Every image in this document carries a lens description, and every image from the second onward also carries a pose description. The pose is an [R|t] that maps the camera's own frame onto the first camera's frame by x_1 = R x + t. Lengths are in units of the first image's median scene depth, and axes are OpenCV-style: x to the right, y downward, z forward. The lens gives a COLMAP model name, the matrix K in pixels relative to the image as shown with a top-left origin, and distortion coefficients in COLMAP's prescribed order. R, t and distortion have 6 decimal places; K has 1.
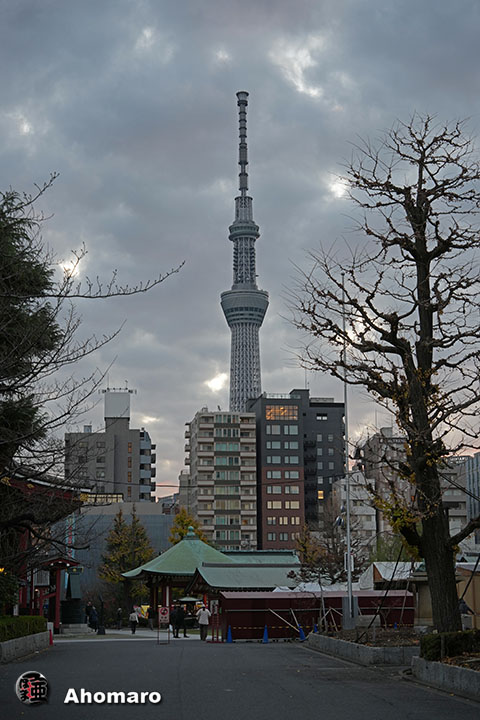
lens RADIAL K [[1183.6, 0, 240.1], [0, 1183.6, 382.2], [0, 0, 1]] dist [0.286462, -0.002838]
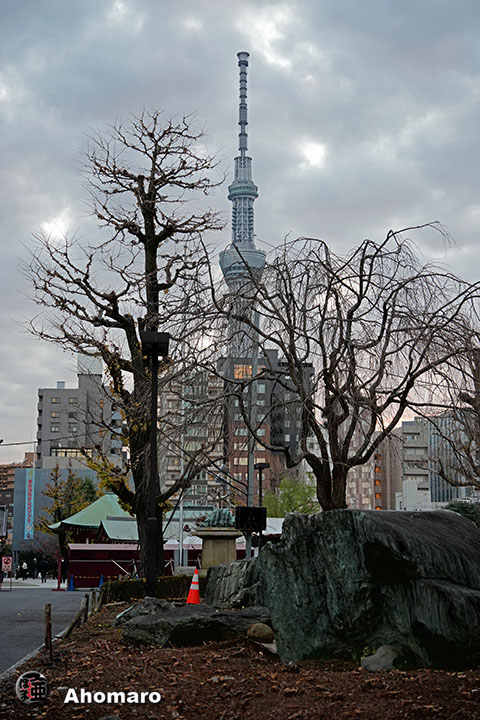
lens RADIAL K [[1199.0, 0, 240.0], [0, 1199.0, 360.0], [0, 0, 1]] dist [0.286318, -0.039007]
pose [[0.995797, 0.009781, -0.091065, 0.124347], [-0.007801, 0.999726, 0.022075, -0.007430], [0.091256, -0.021271, 0.995600, -0.034509]]
